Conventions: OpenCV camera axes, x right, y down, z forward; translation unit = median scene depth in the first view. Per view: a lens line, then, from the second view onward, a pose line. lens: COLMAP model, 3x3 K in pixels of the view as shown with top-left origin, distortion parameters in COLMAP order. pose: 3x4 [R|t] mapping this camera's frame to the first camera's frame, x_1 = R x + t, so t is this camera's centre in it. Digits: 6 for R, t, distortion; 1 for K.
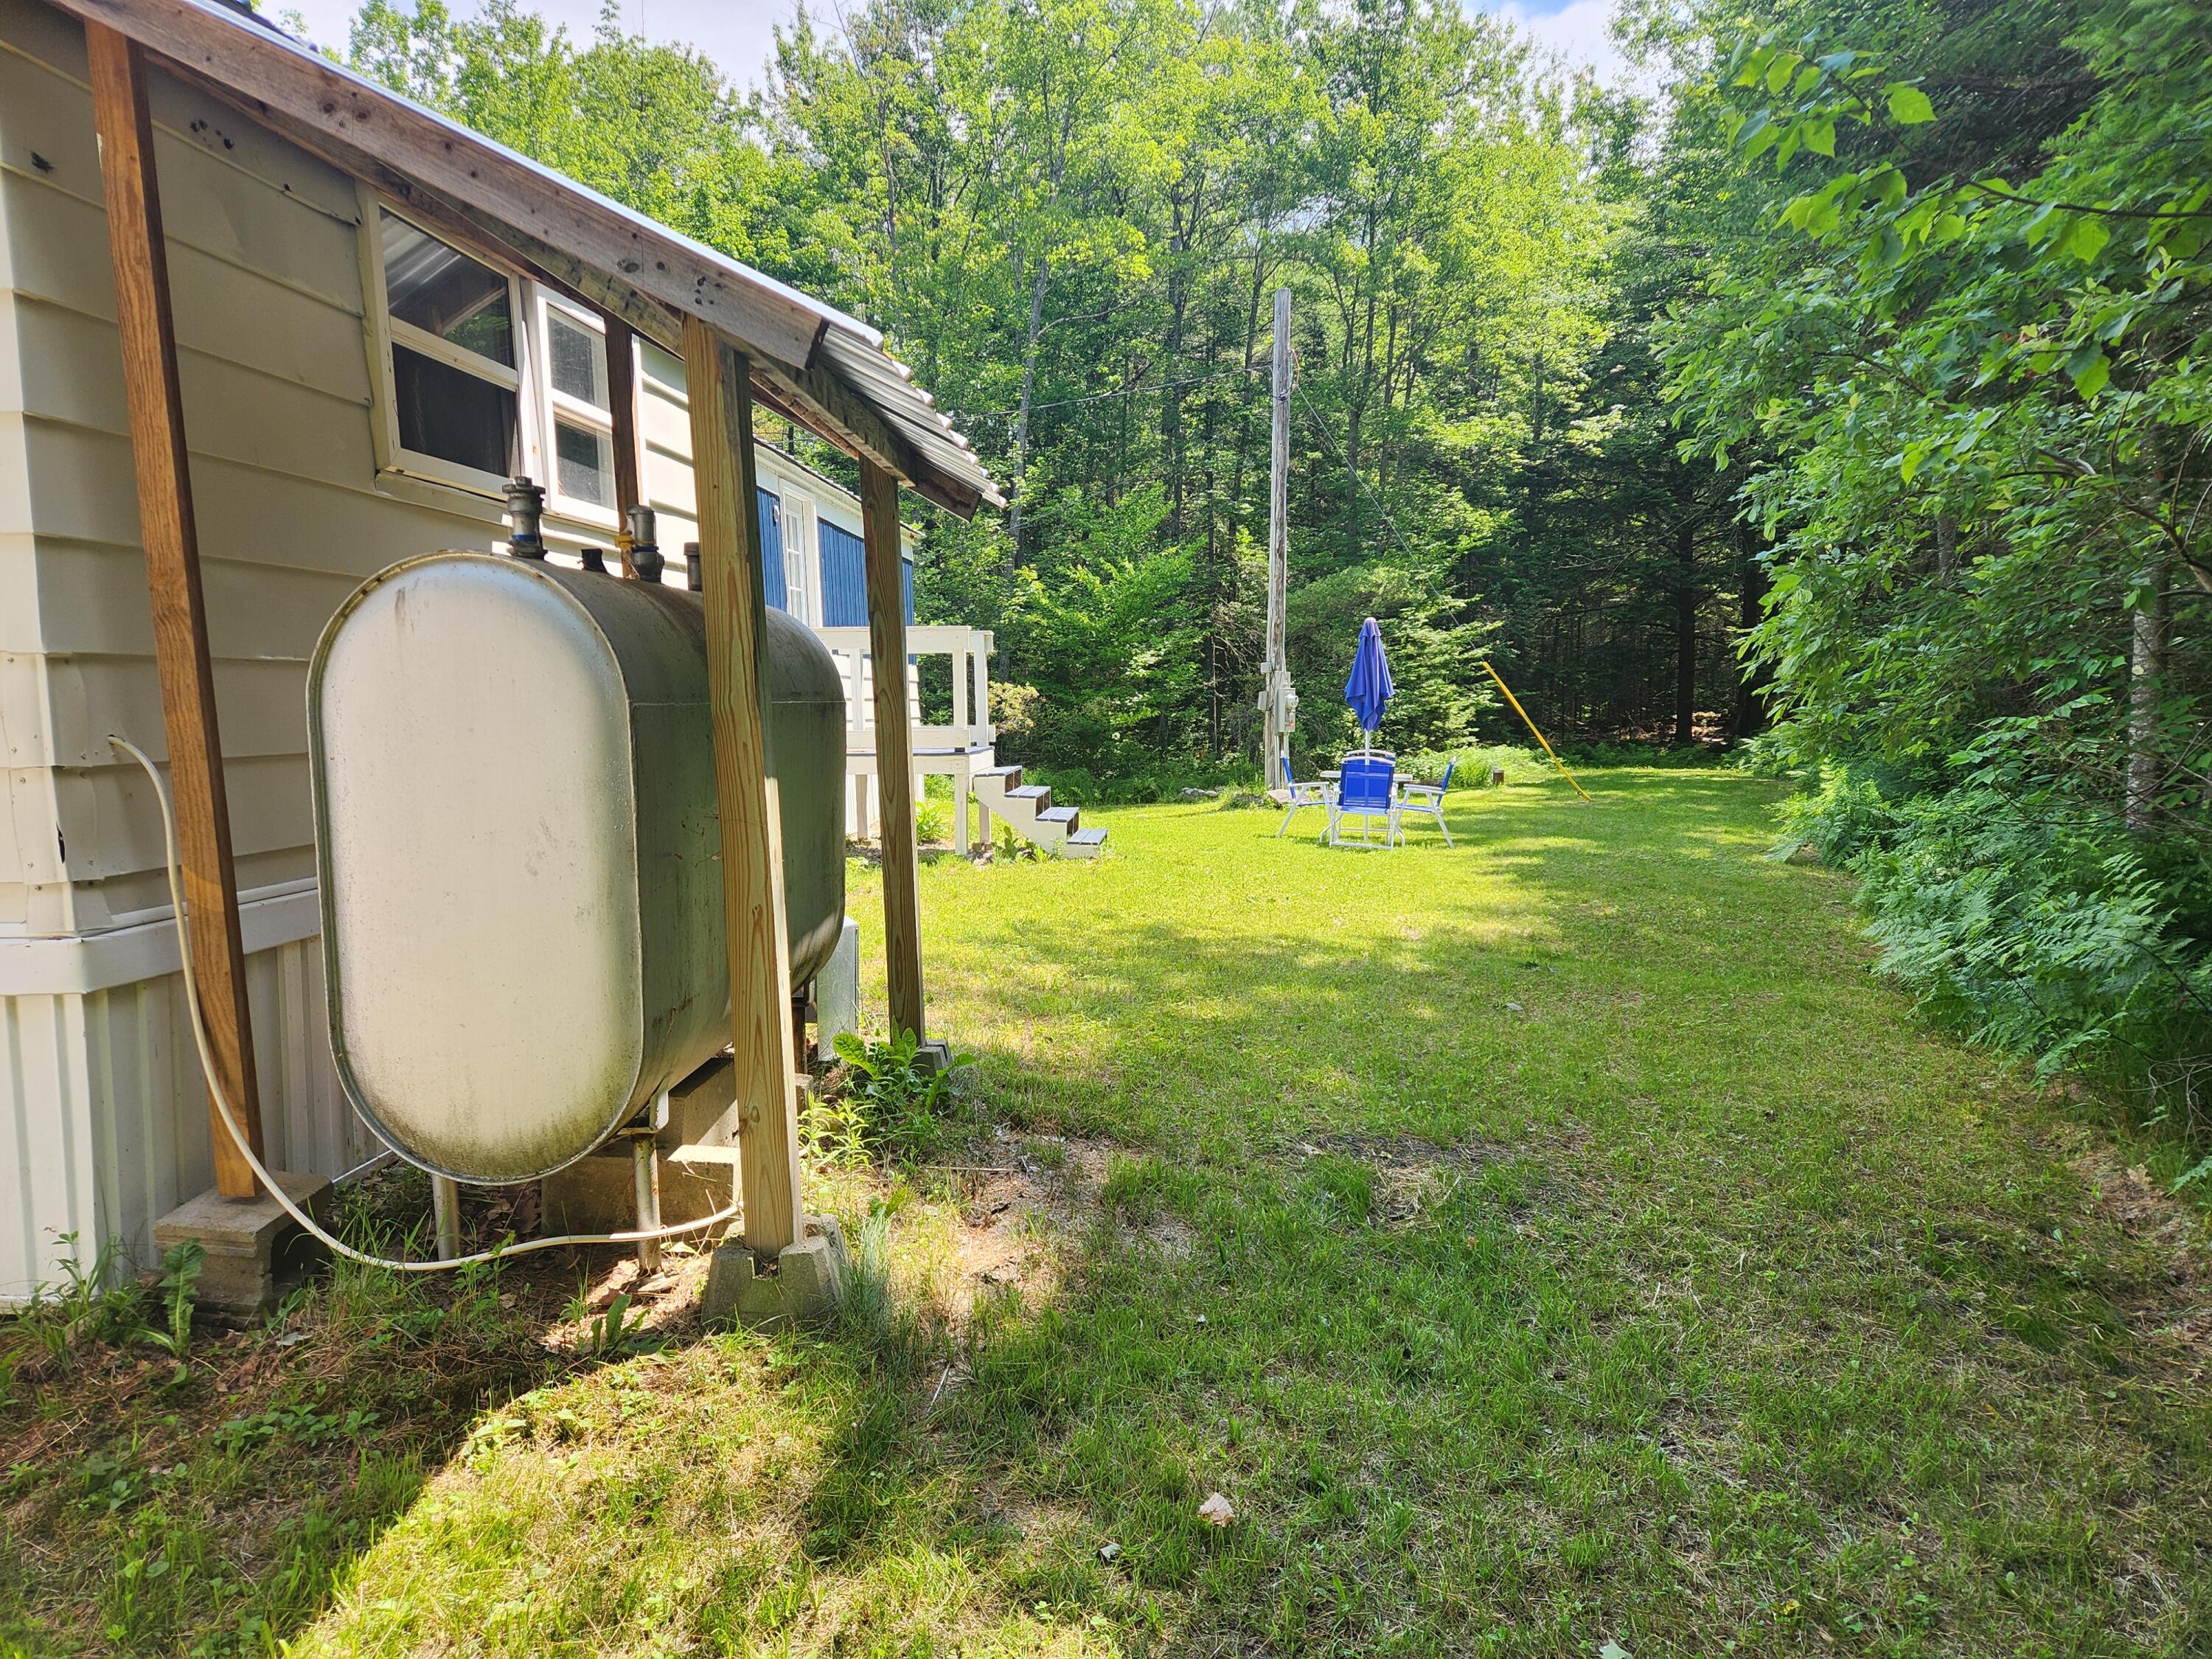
lens RADIAL K [[1481.4, 0, 1113.4], [0, 1481.4, 836.9], [0, 0, 1]] dist [0.117057, -0.096471]
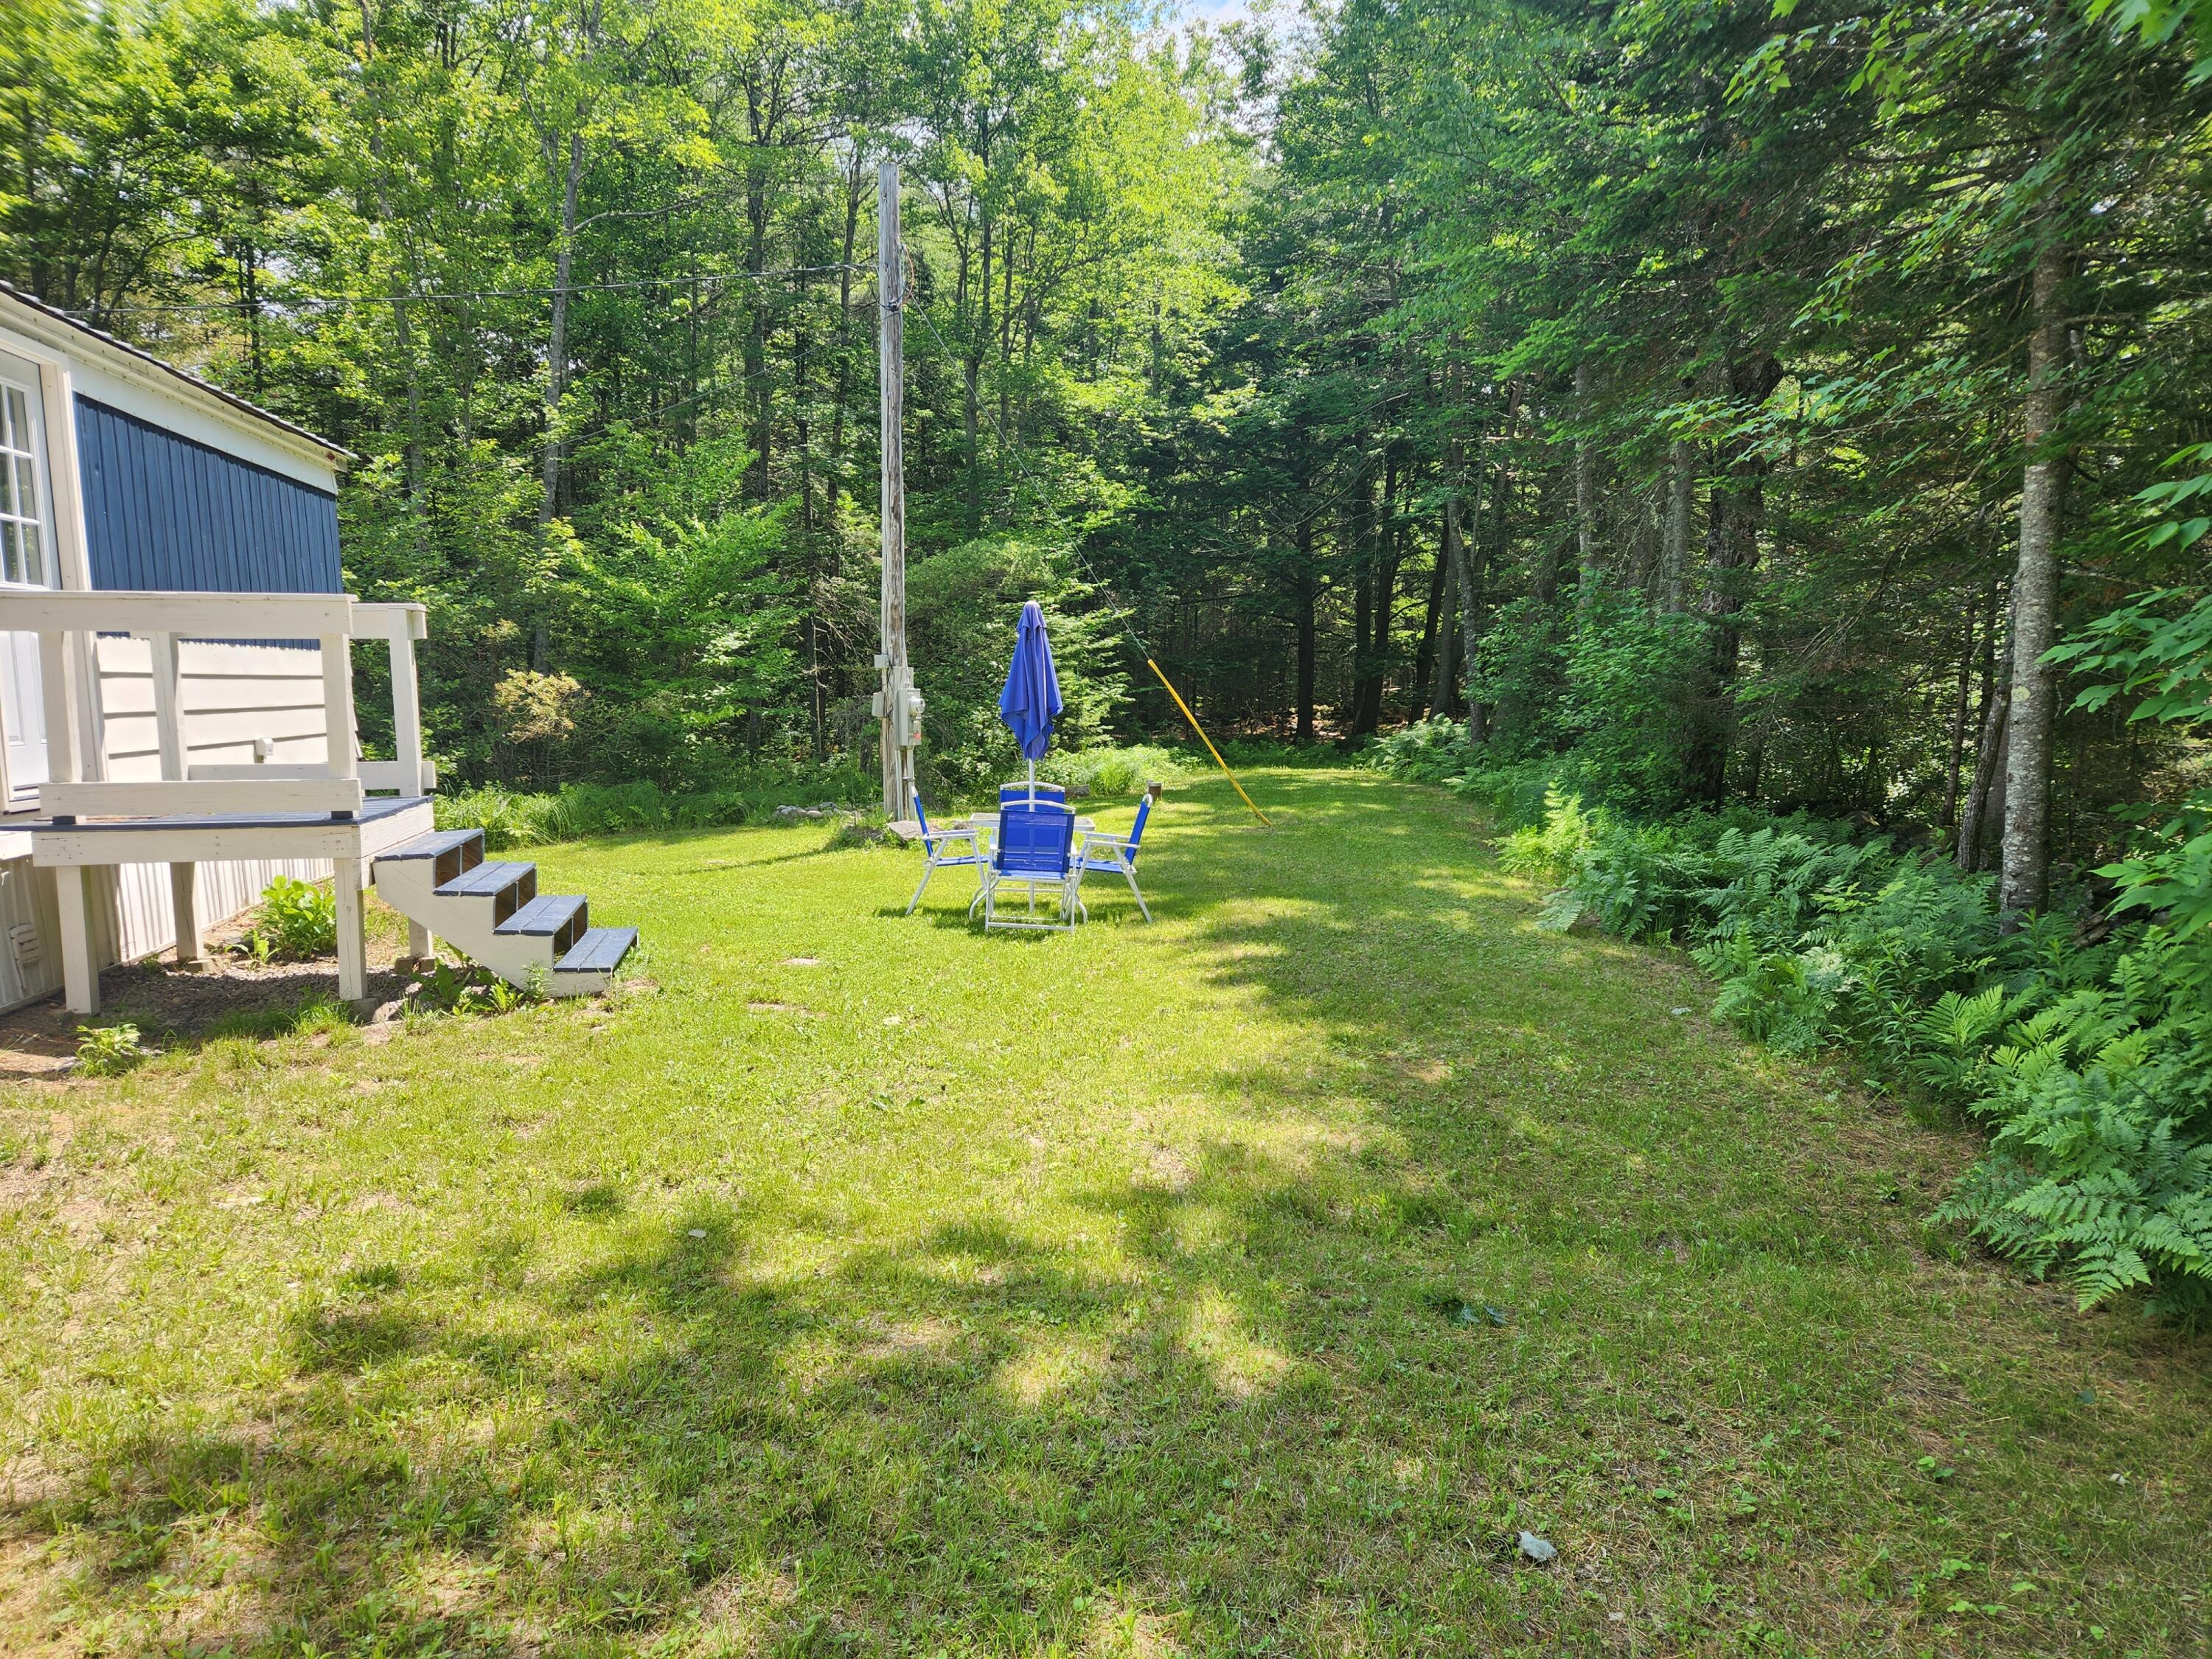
lens RADIAL K [[1481.4, 0, 1113.4], [0, 1481.4, 836.9], [0, 0, 1]] dist [0.117057, -0.096471]
pose [[0.965849, -0.019267, 0.258388, 0.011555], [0.016033, 0.999765, 0.014618, -0.021248], [-0.258609, -0.009976, 0.965931, 0.146596]]
